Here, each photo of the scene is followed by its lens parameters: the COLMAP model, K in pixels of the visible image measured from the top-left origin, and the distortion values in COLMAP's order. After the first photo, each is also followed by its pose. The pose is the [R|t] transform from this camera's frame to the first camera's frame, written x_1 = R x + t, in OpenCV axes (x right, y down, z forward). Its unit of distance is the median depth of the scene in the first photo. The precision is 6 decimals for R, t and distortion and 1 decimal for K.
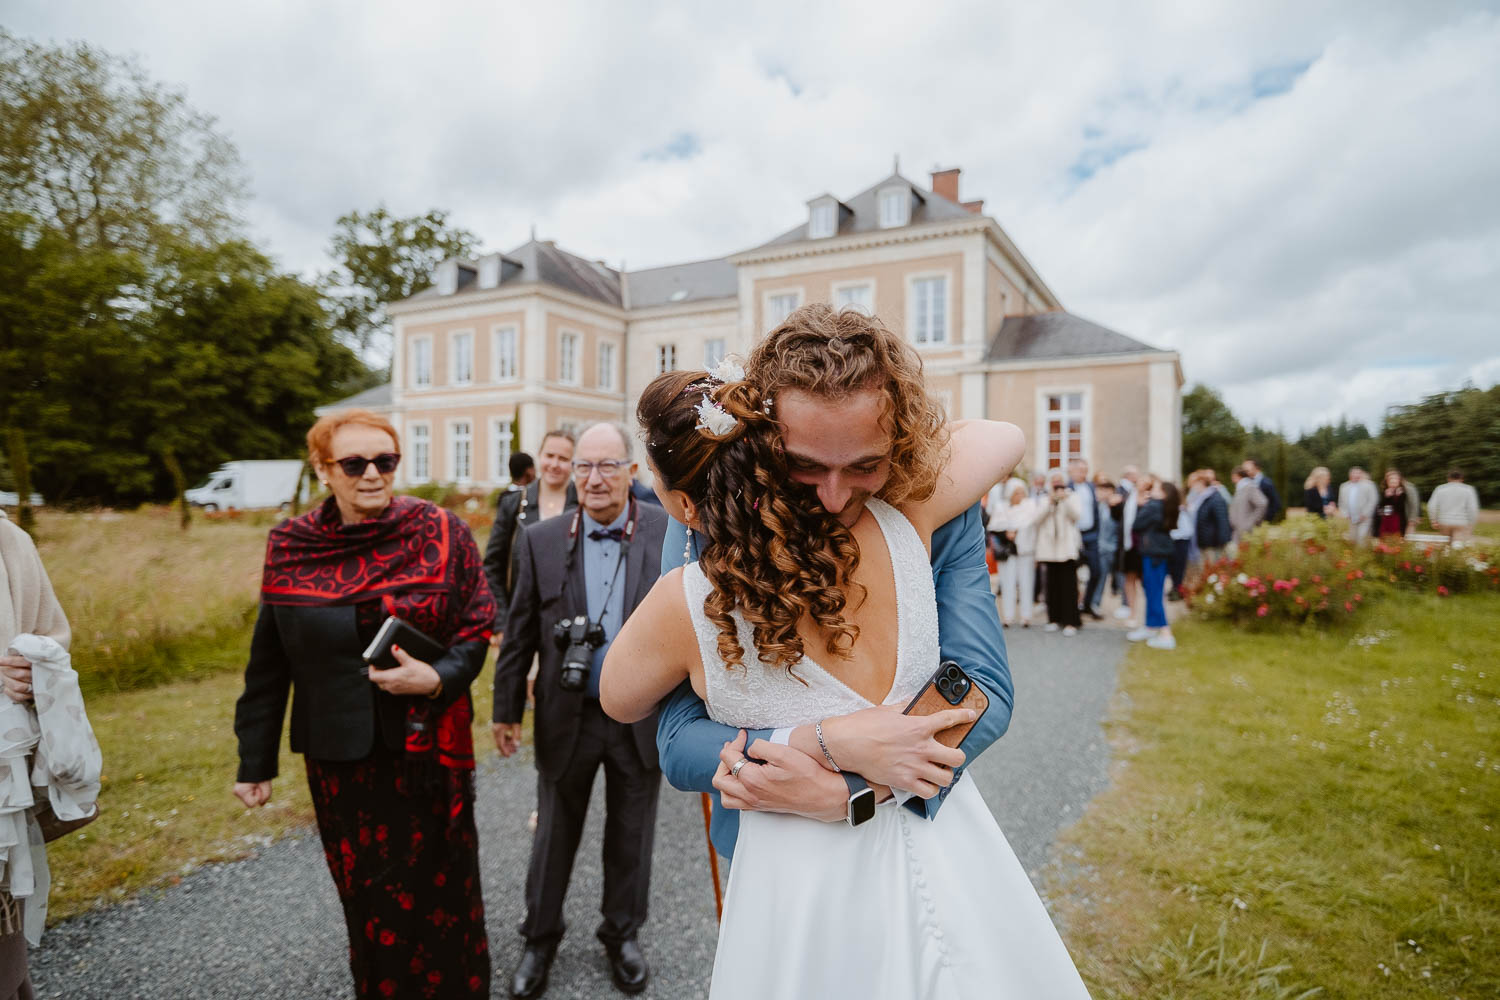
lens RADIAL K [[853.7, 0, 757.5], [0, 853.7, 487.2], [0, 0, 1]] dist [-0.036553, 0.027257]
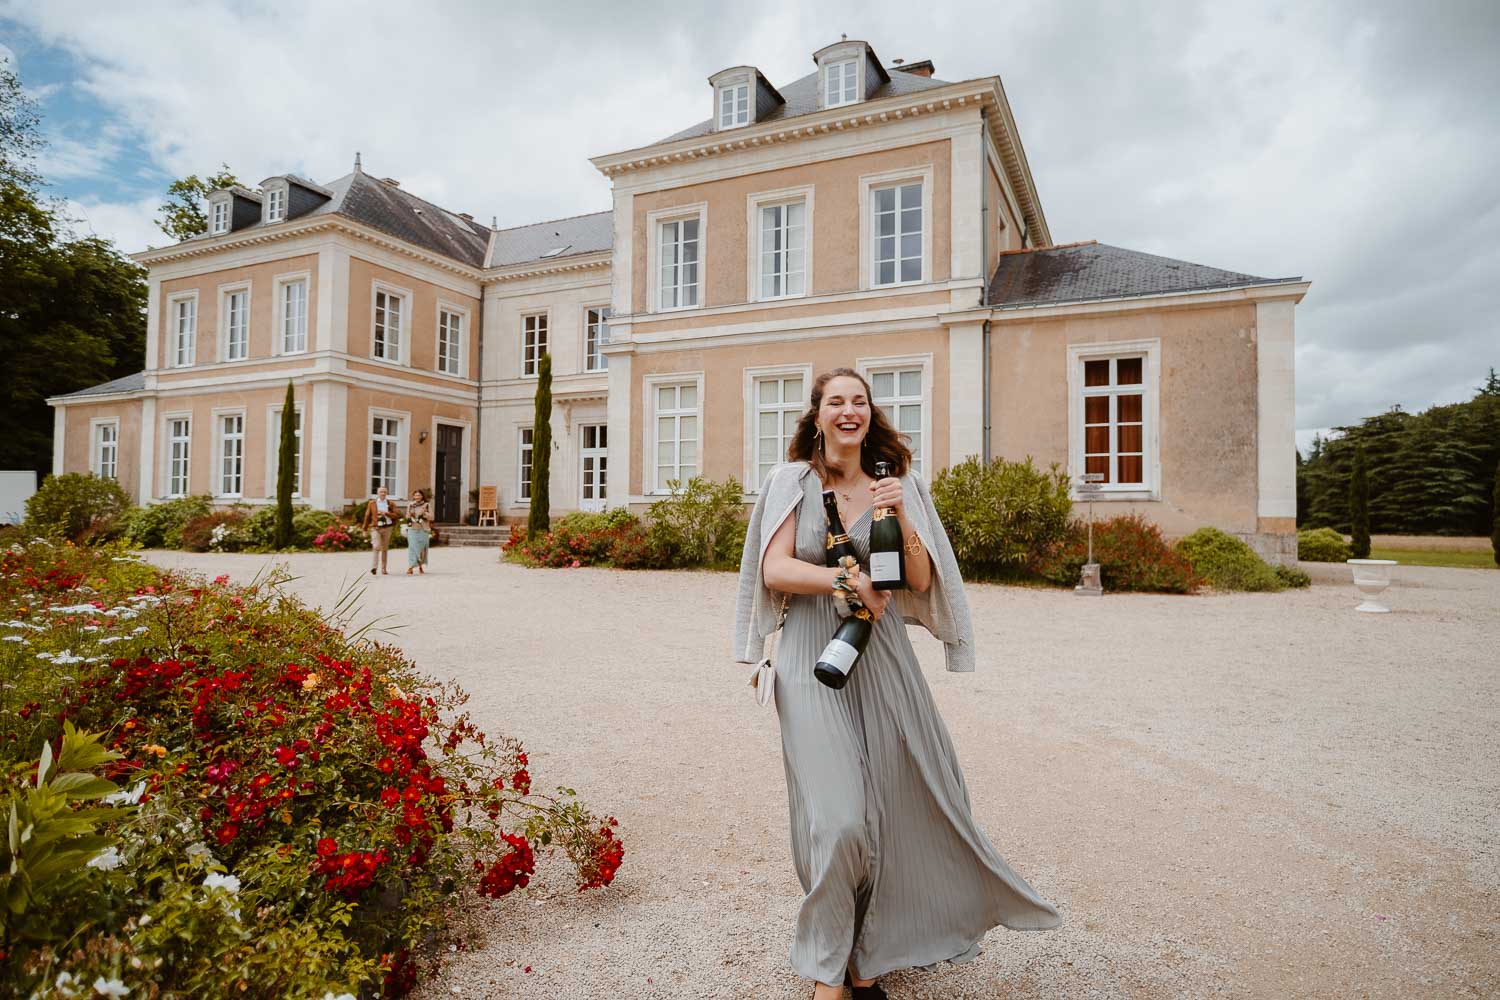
lens RADIAL K [[854.6, 0, 758.9], [0, 854.6, 495.4], [0, 0, 1]] dist [-0.024615, 0.025750]
pose [[0.997582, 0.002551, 0.069446, 0.032972], [-0.001310, 0.999839, -0.017898, 0.002741], [-0.069480, 0.017764, 0.997425, 0.228572]]
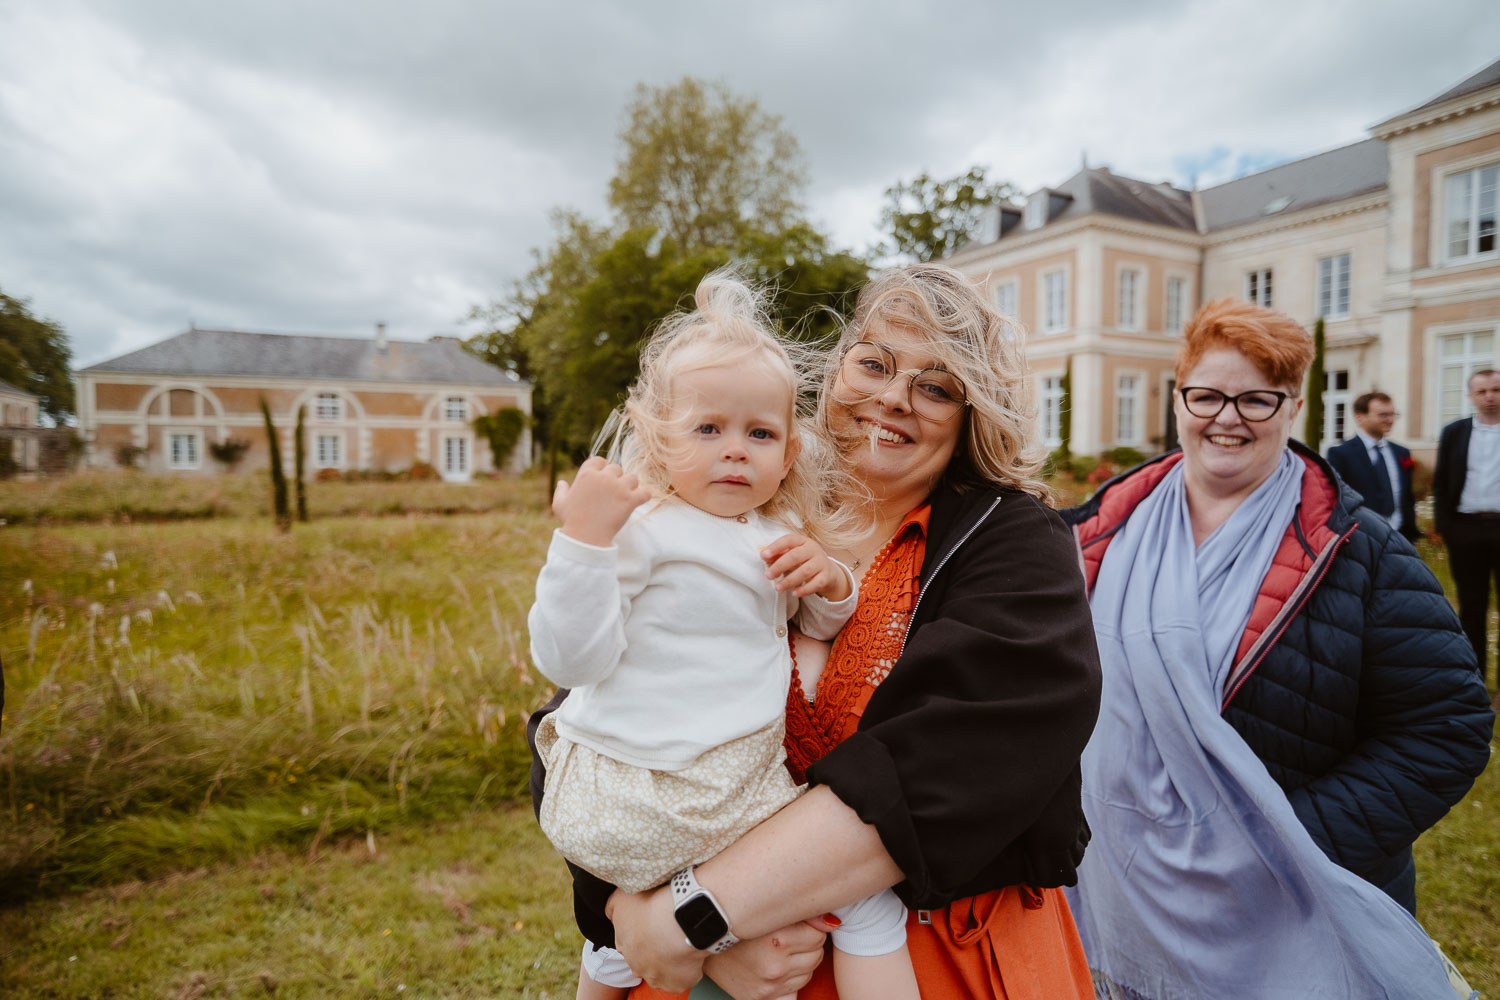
lens RADIAL K [[853.7, 0, 757.5], [0, 853.7, 487.2], [0, 0, 1]] dist [-0.036553, 0.027257]
pose [[0.818444, 0.019387, -0.574259, -0.030227], [0.006114, 0.999080, 0.042442, -0.001307], [0.574553, -0.038247, 0.817573, 0.074307]]
